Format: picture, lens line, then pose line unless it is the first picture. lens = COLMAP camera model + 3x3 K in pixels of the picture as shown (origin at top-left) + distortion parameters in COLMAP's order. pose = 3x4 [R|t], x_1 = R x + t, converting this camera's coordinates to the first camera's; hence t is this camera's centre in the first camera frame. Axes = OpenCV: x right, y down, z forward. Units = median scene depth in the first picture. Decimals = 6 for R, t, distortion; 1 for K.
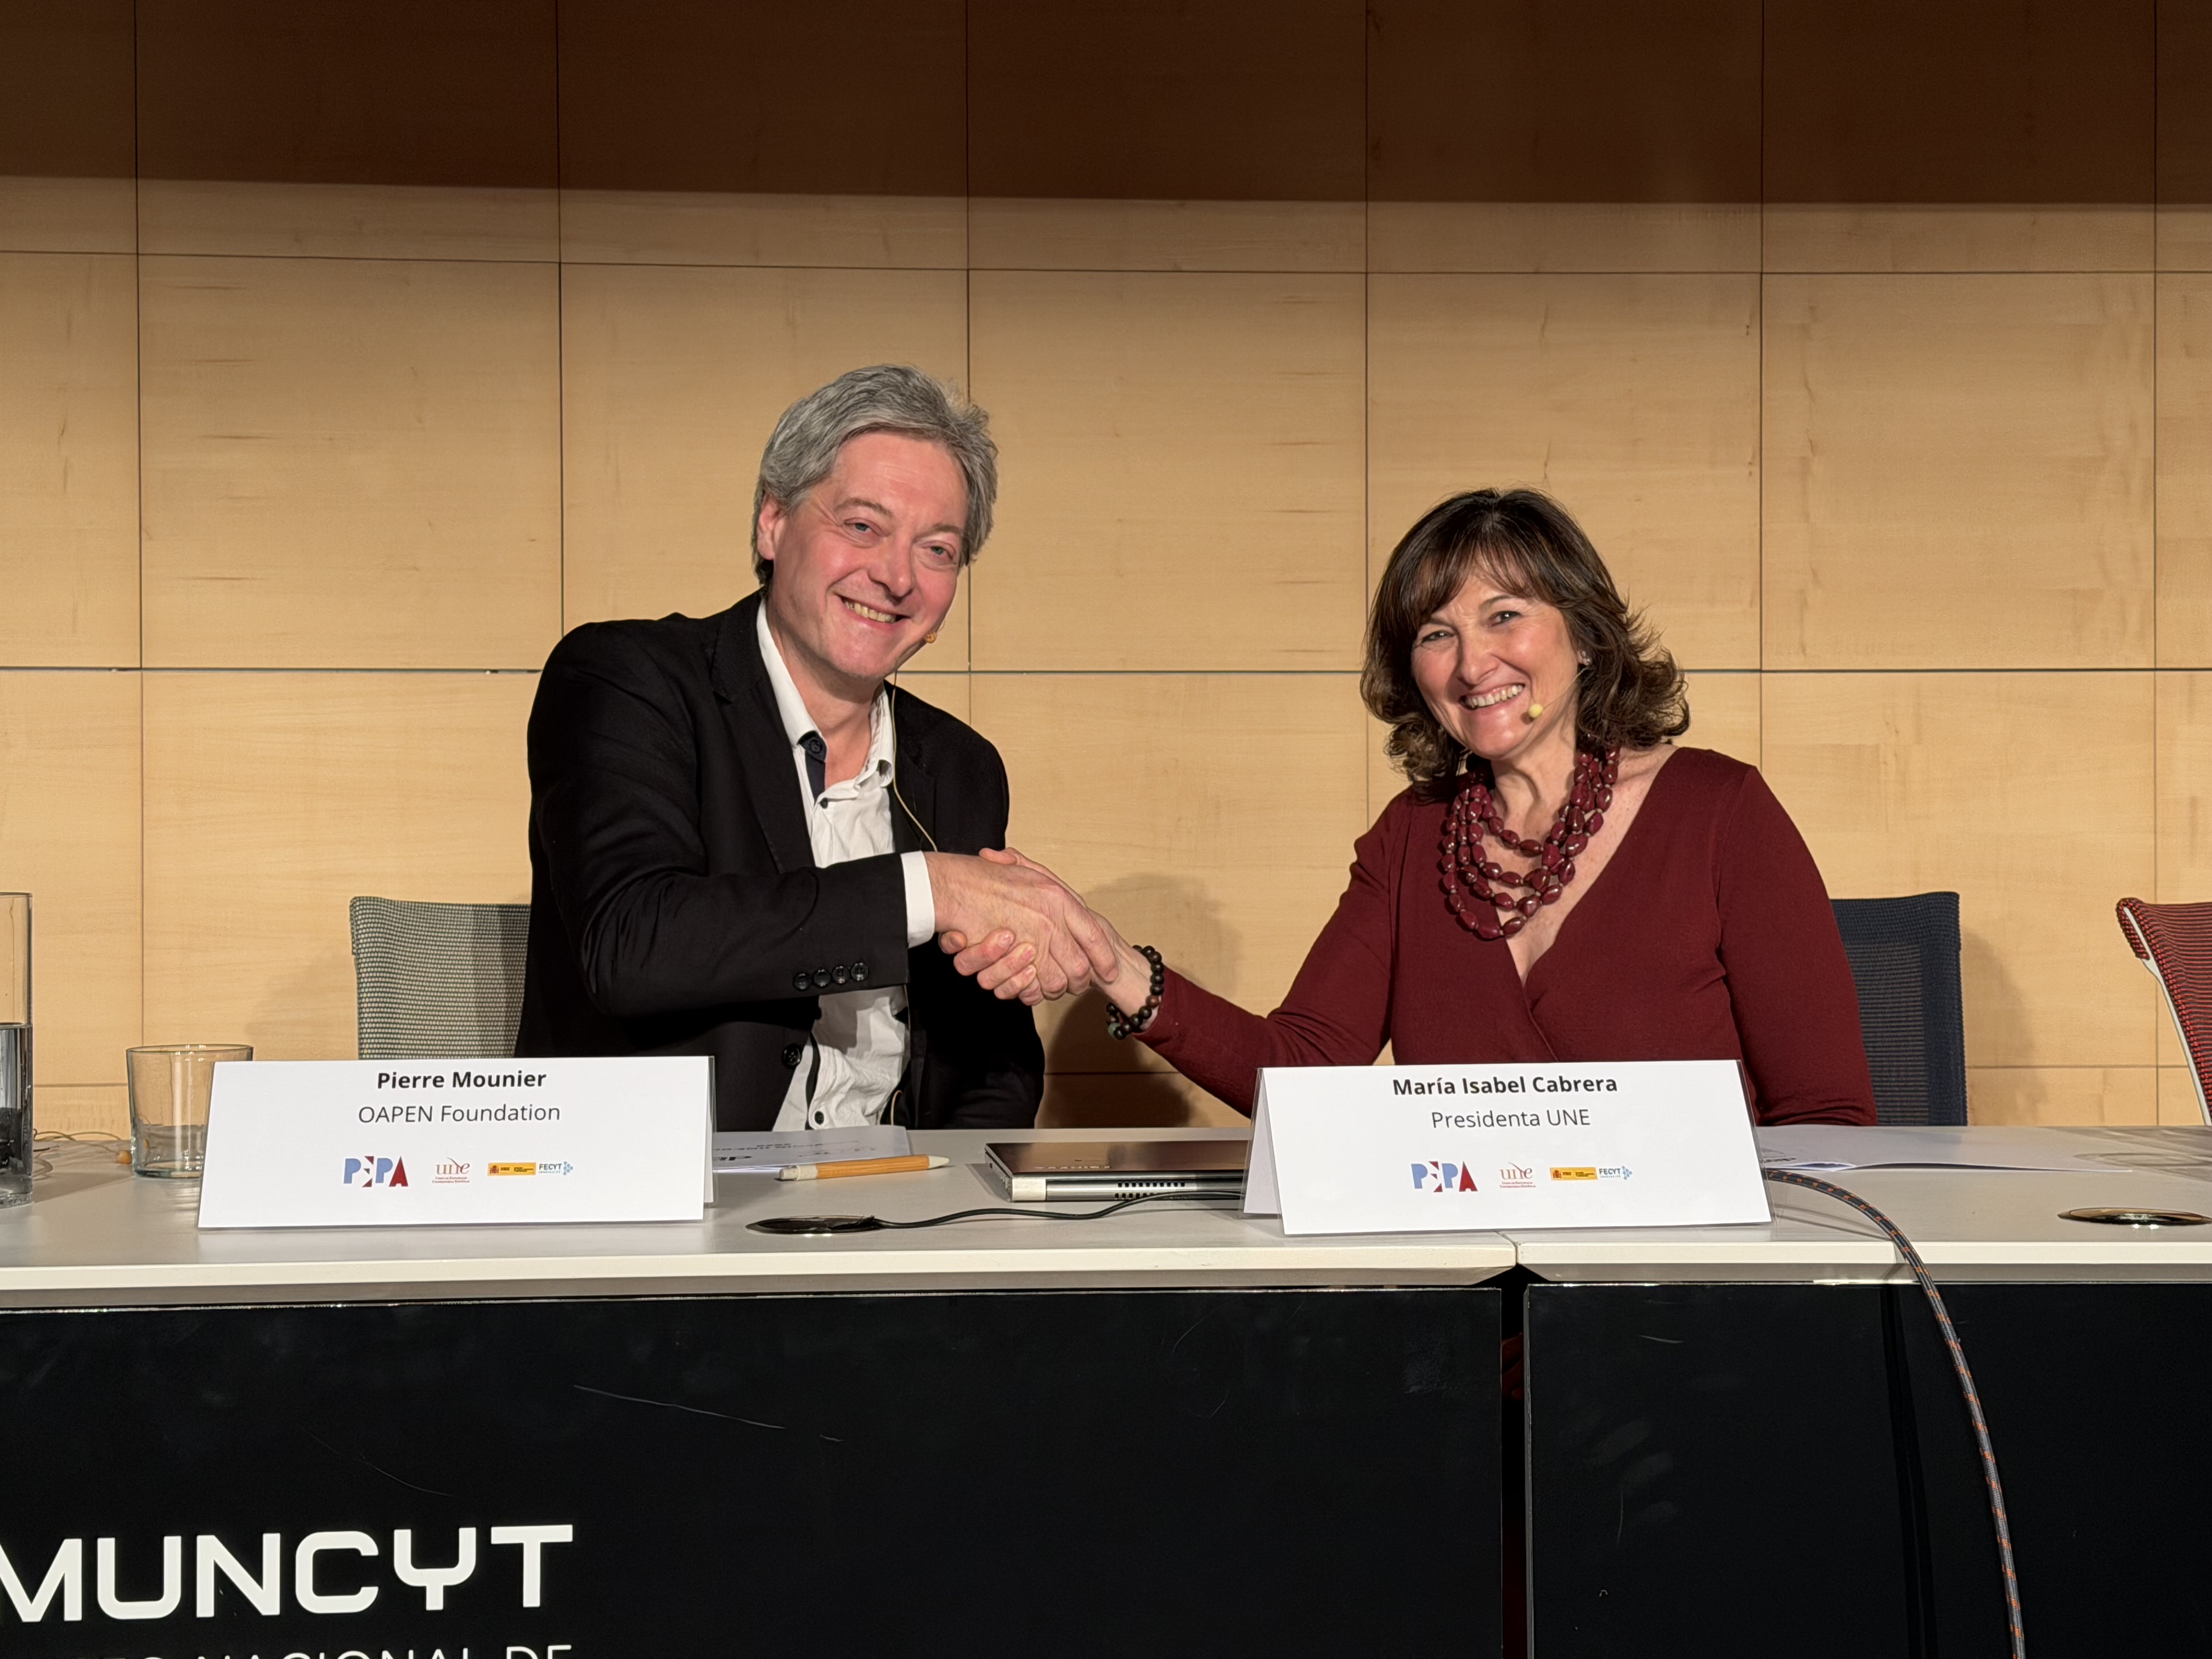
lens RADIAL K [[3282.0, 0, 1106.0], [0, 3282.0, 829.5], [0, 0, 1]] dist [0.049250, 0.103881]
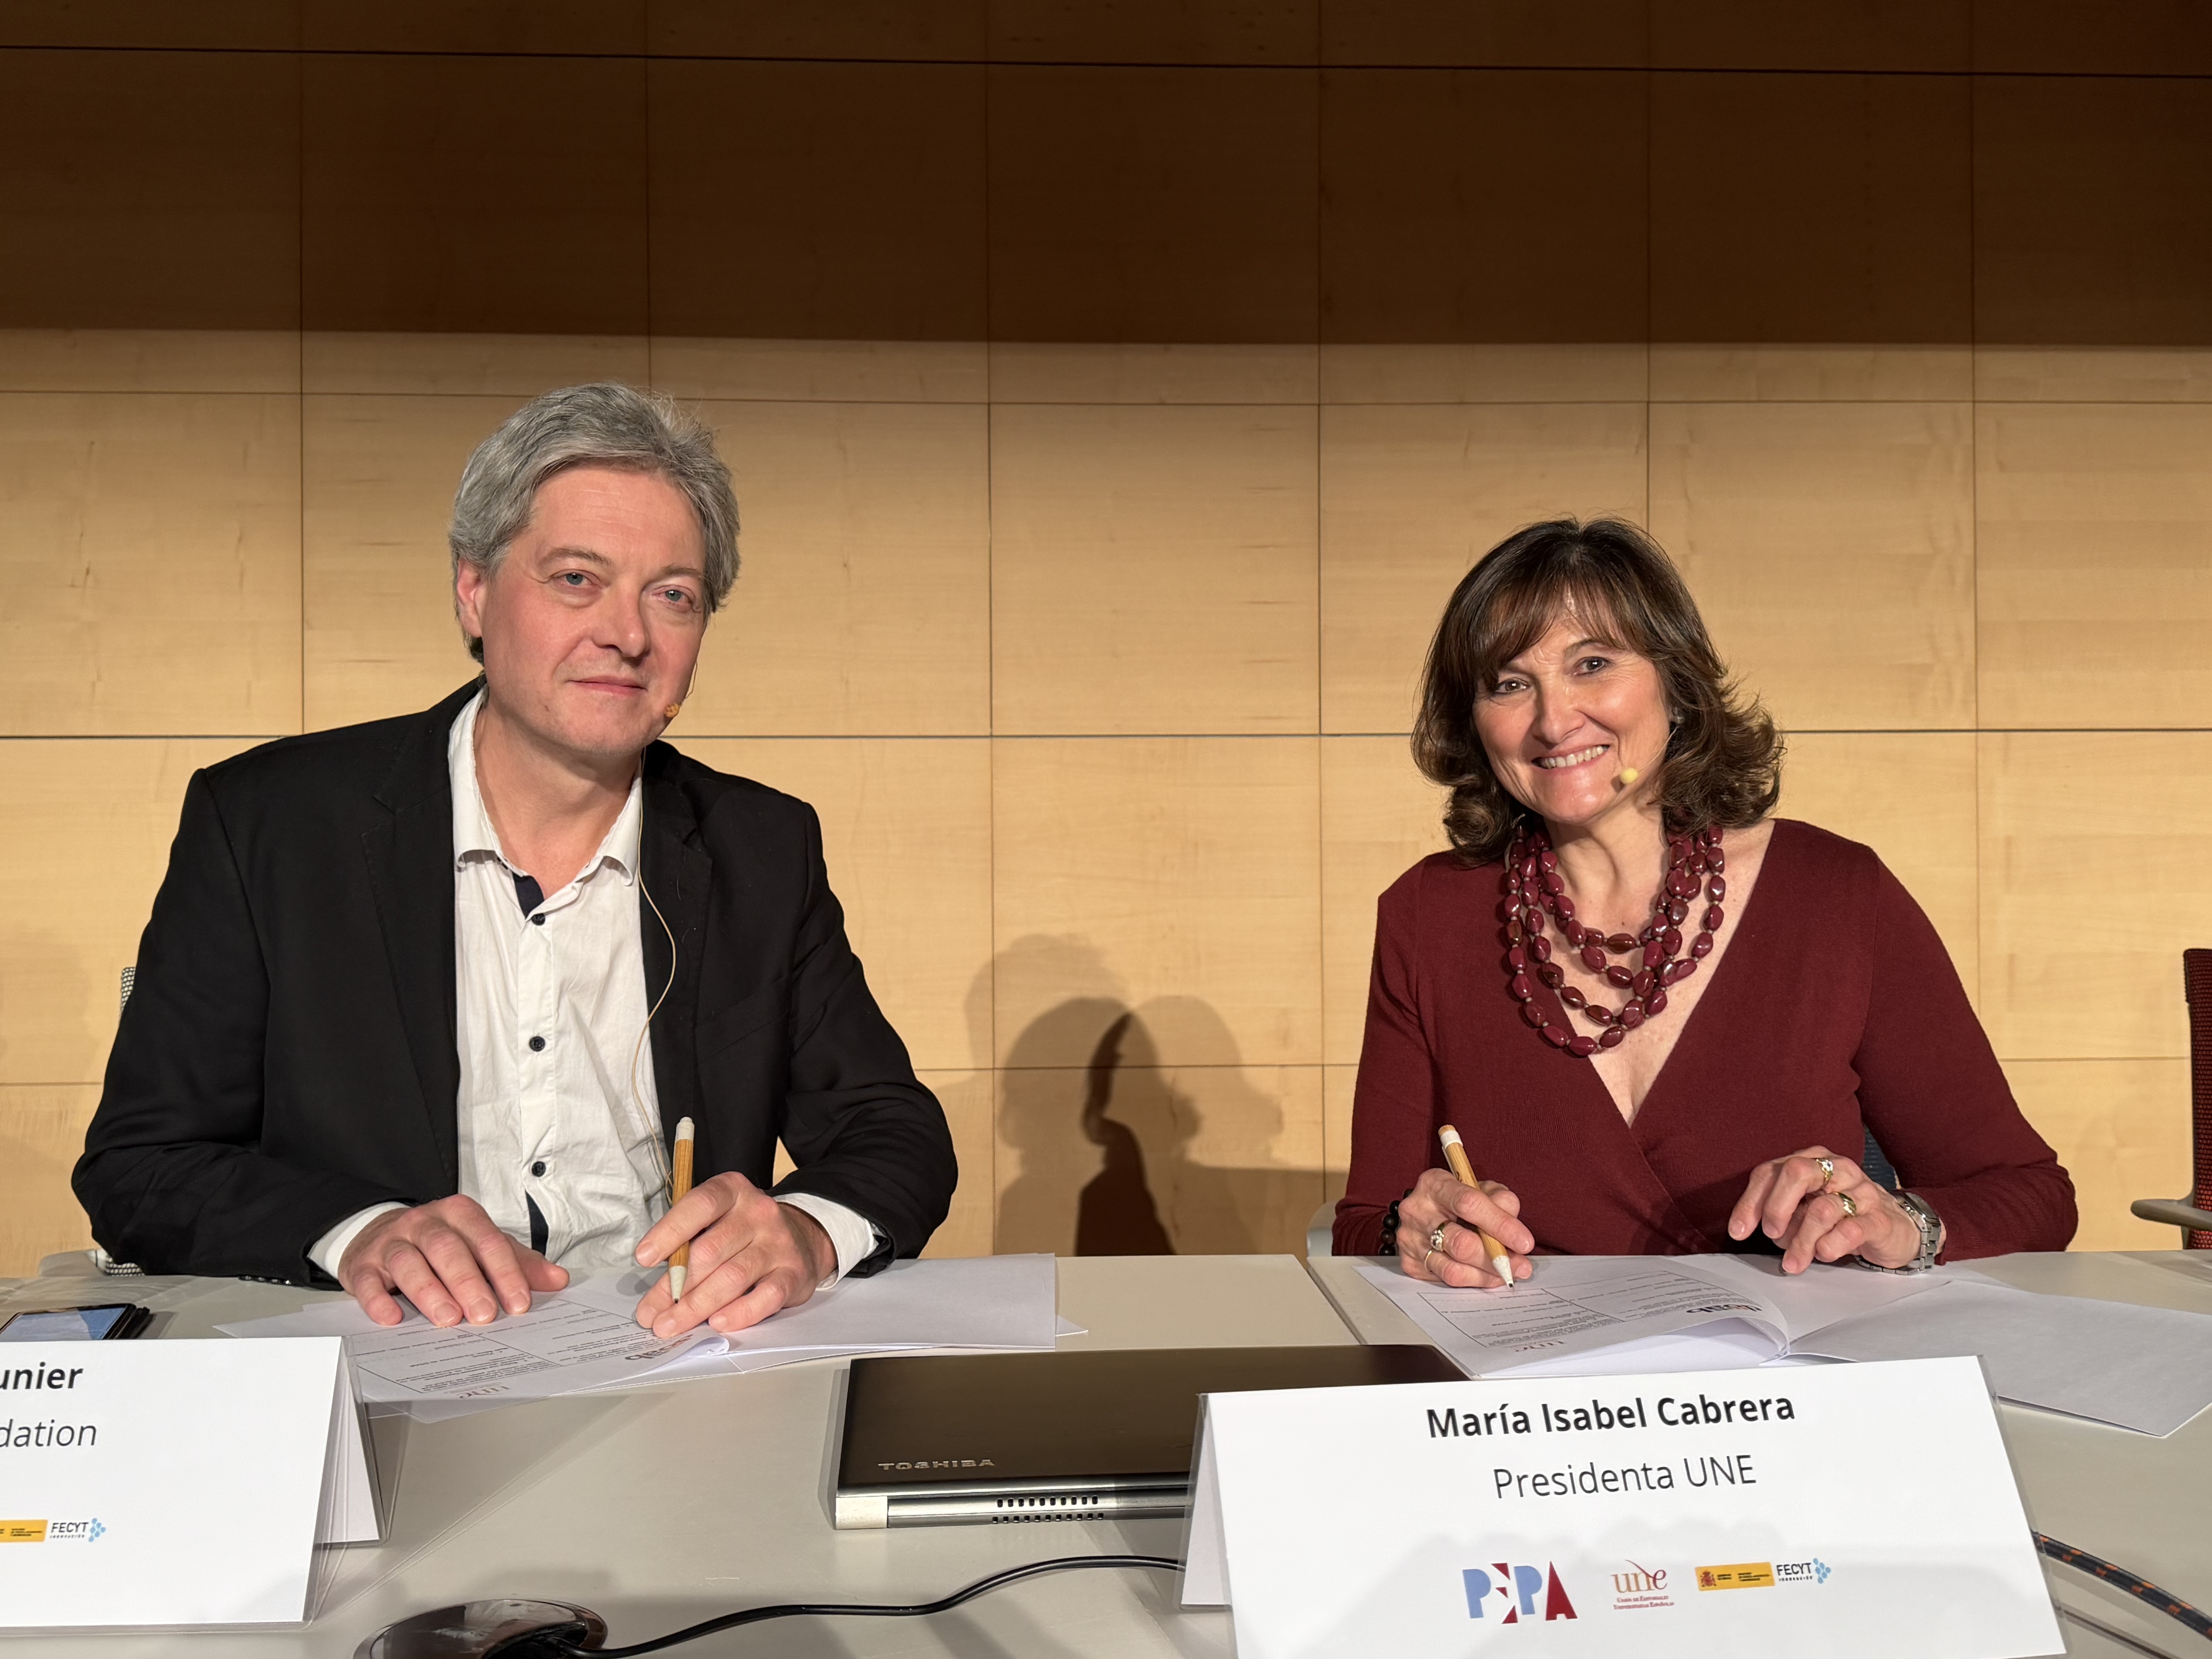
lens RADIAL K [[1780.6, 0, 1117.6], [0, 1780.6, 835.4], [0, 0, 1]] dist [0.035508, -0.003712]
pose [[0.999739, -0.002457, -0.022705, 0.037596], [0.002616, 0.999972, 0.006962, -0.030335], [0.022688, -0.007019, 0.999718, 0.655452]]
